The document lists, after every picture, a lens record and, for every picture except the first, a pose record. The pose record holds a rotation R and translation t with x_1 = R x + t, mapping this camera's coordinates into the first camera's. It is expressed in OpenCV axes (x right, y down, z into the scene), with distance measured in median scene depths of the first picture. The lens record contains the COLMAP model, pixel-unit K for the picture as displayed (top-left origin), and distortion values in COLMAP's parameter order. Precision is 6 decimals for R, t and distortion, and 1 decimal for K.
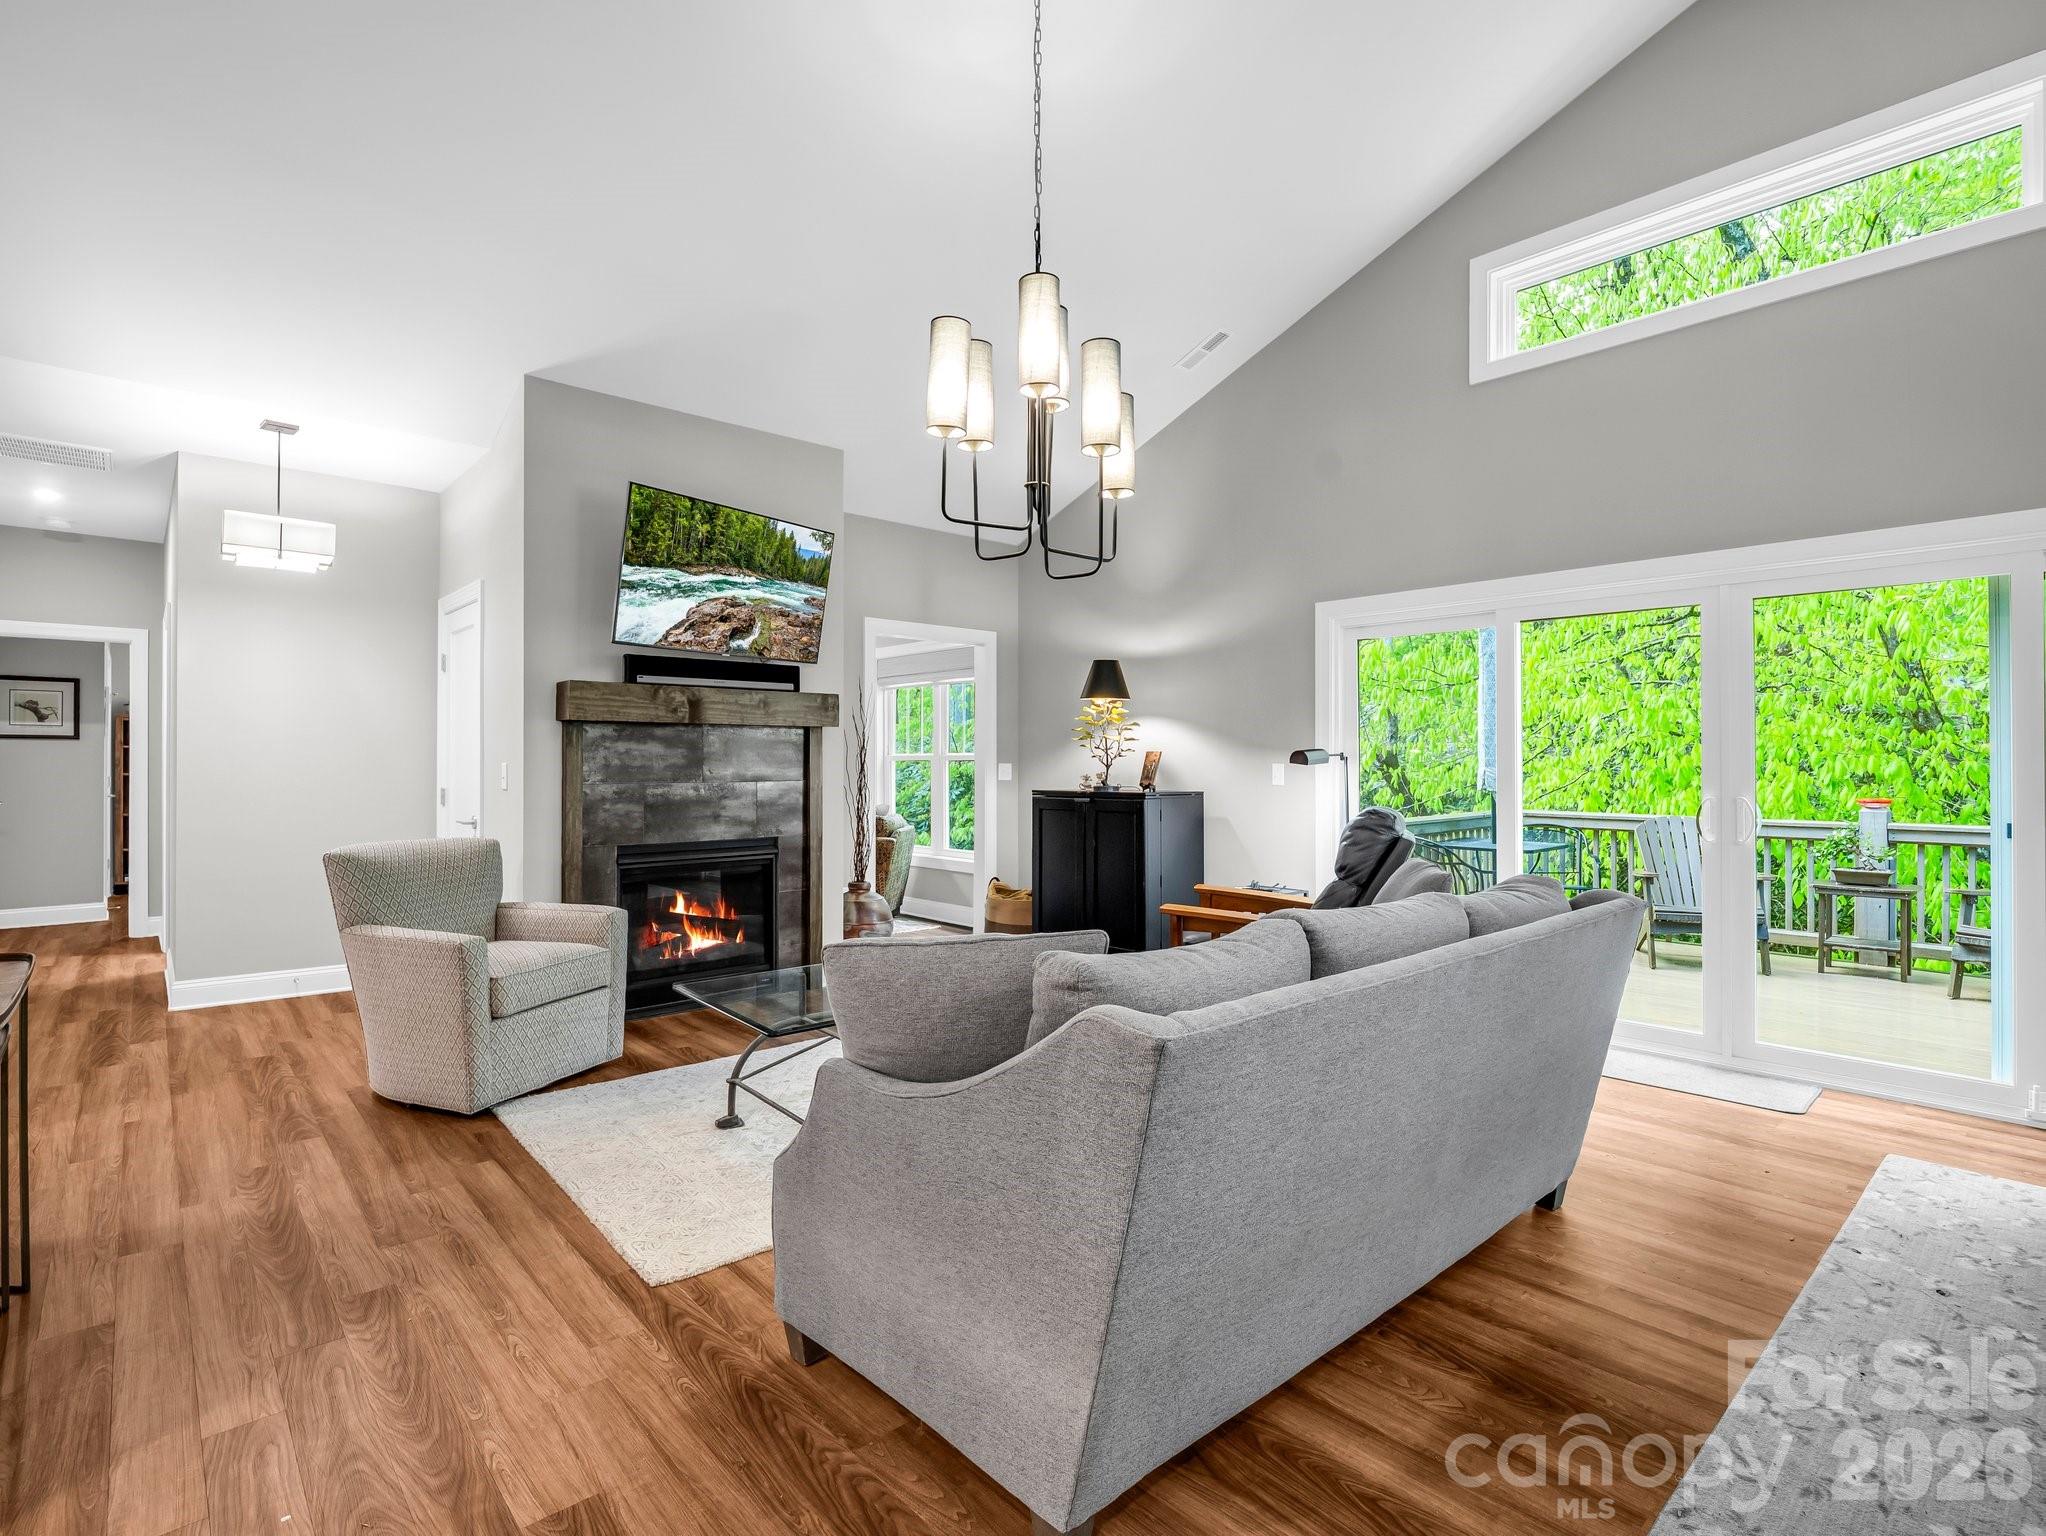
lens RADIAL K [[994.2, 0, 1011.0], [0, 994.2, 774.8], [0, 0, 1]] dist [-0.008922, -0.002306]
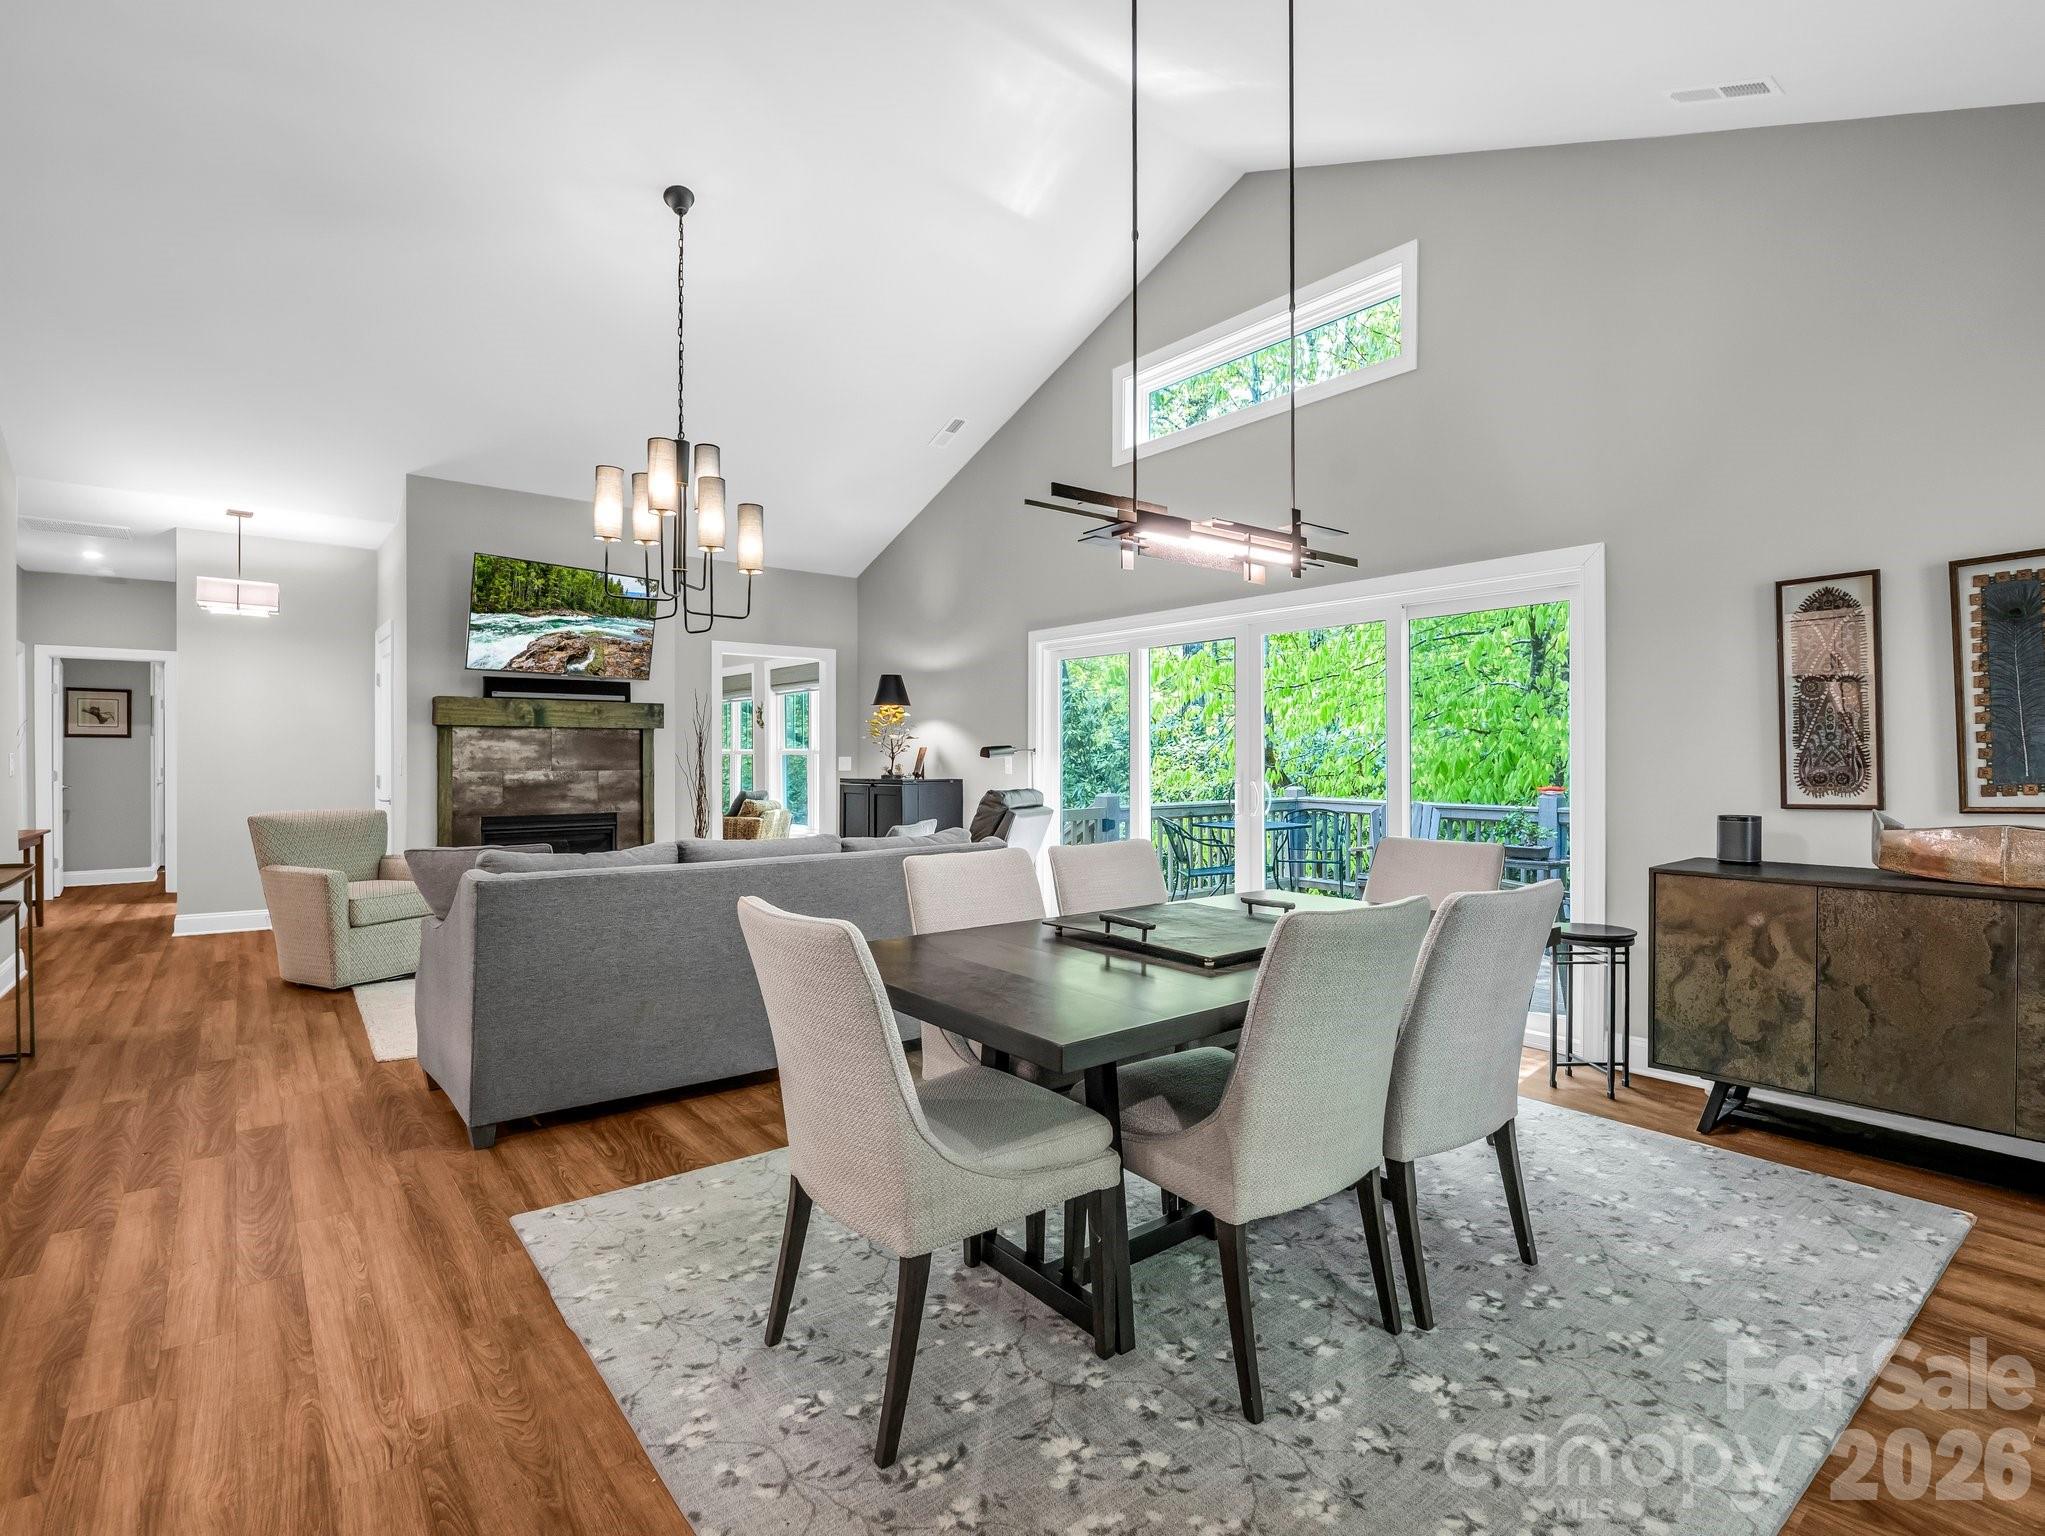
lens RADIAL K [[993.7, 0, 1019.5], [0, 993.7, 785.7], [0, 0, 1]] dist [-0.008922, -0.002306]
pose [[0.998410, 0.002241, -0.056332, 0.389256], [-0.001321, 0.999865, 0.016365, 0.005343], [0.056361, -0.016265, 0.998278, -0.293036]]
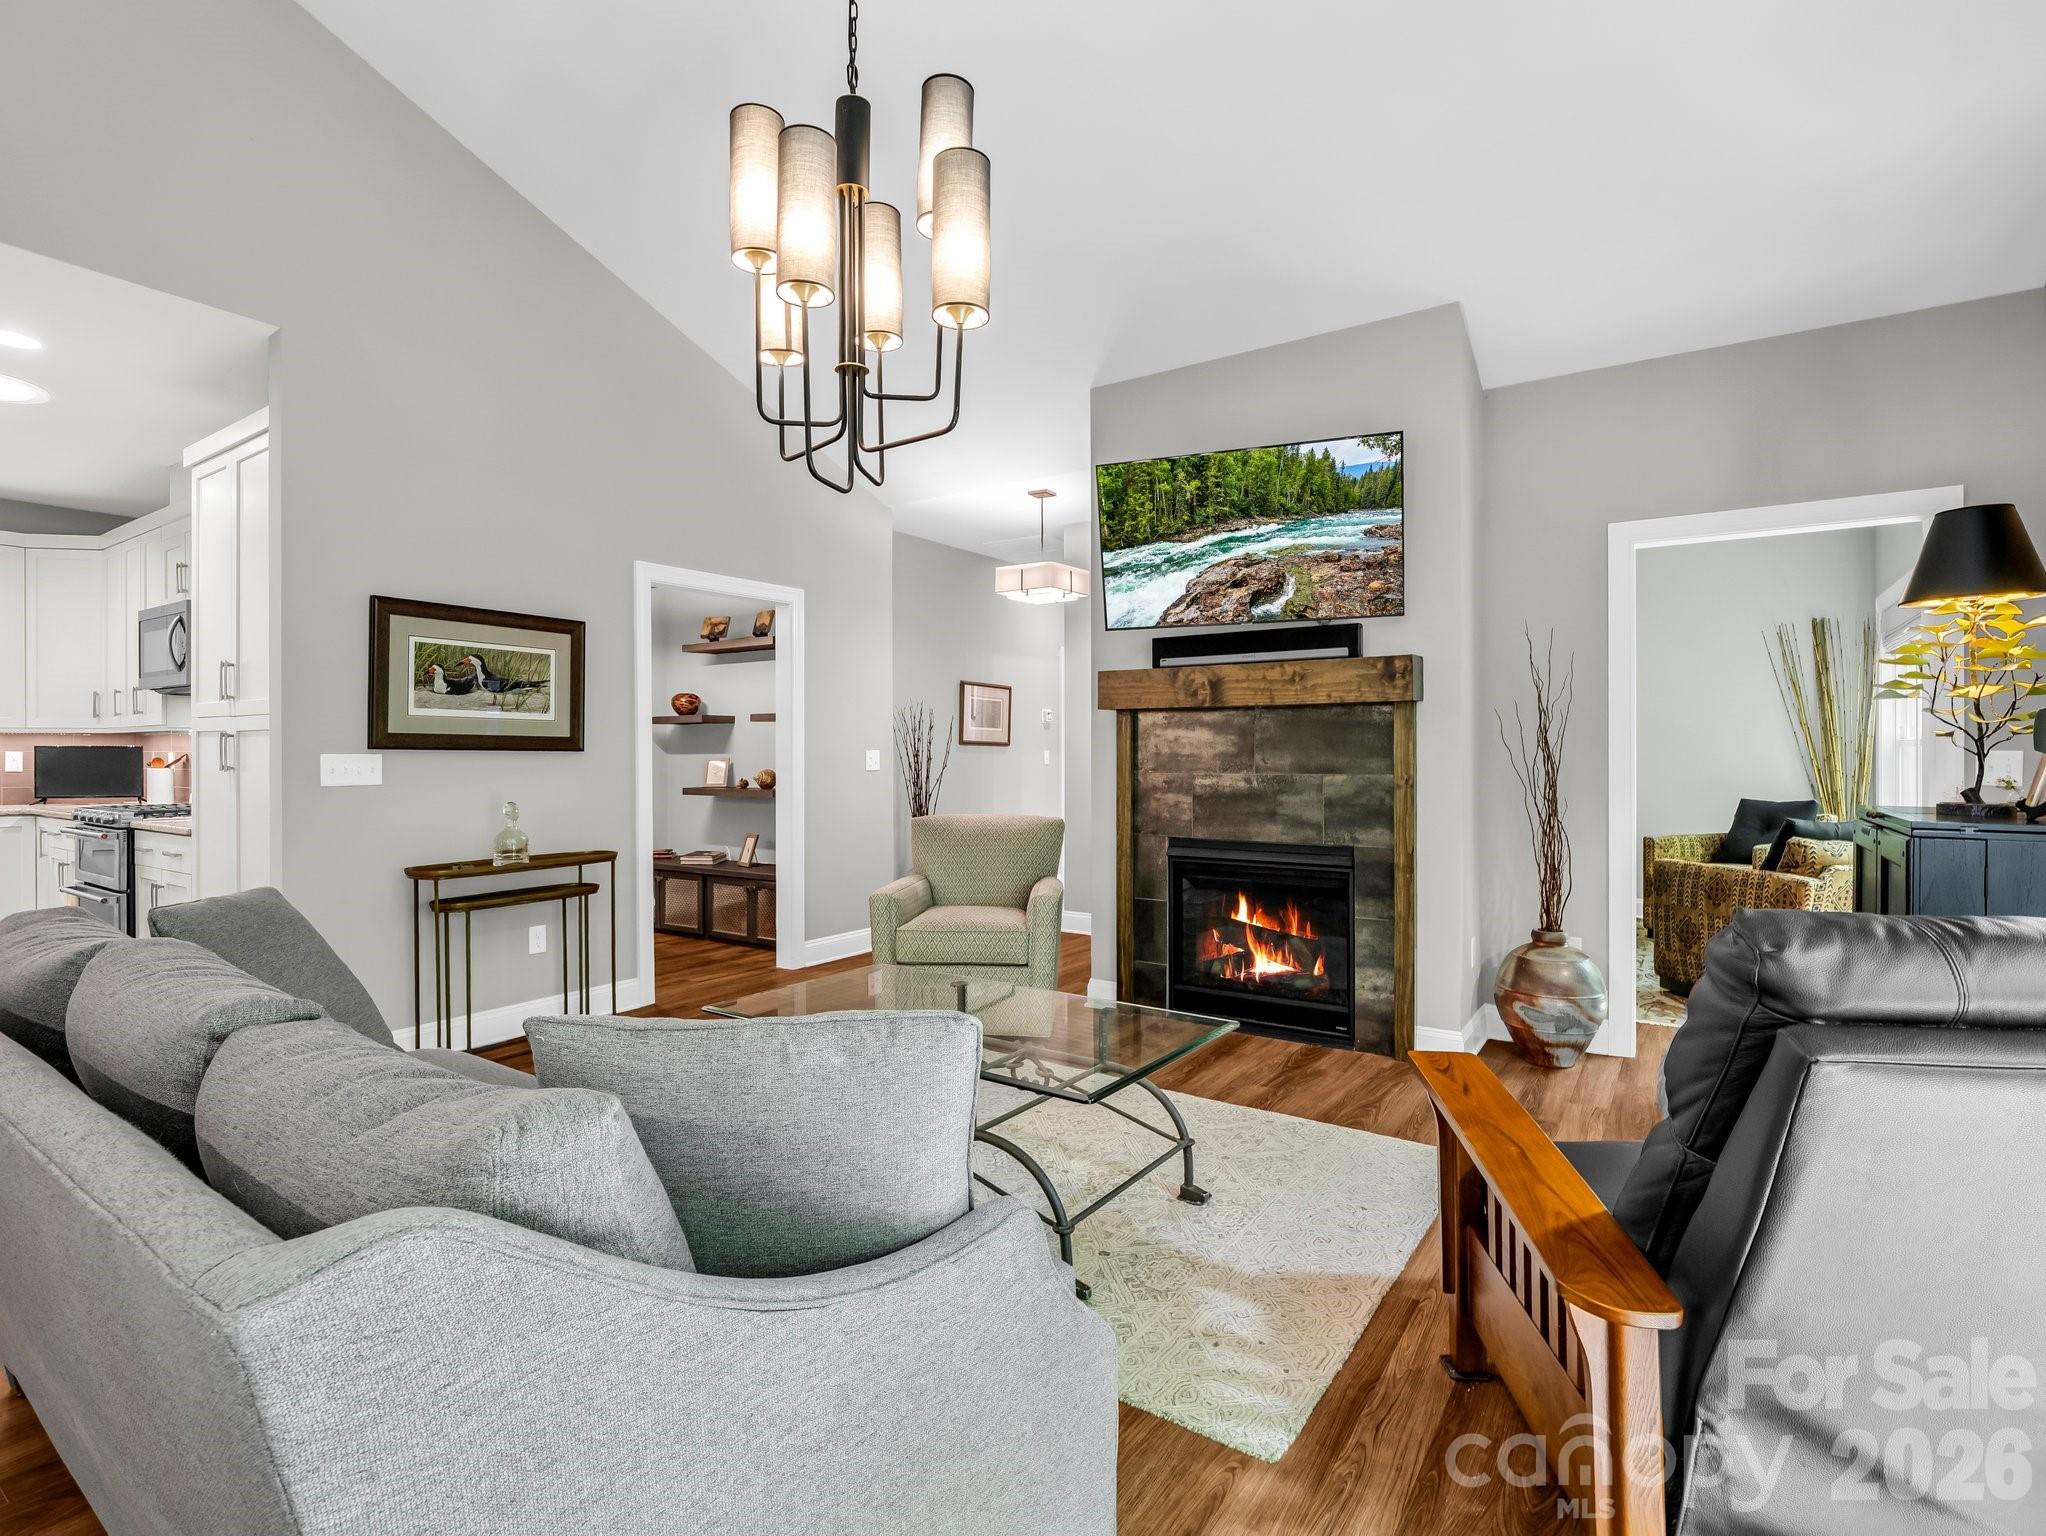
lens RADIAL K [[994.2, 0, 1036.3], [0, 994.2, 765.3], [0, 0, 1]] dist [-0.008922, -0.002306]
pose [[0.247311, 0.010390, -0.968880, 0.479173], [-0.009674, 0.999919, 0.008253, -0.004678], [0.968888, 0.007332, 0.247391, 0.596200]]
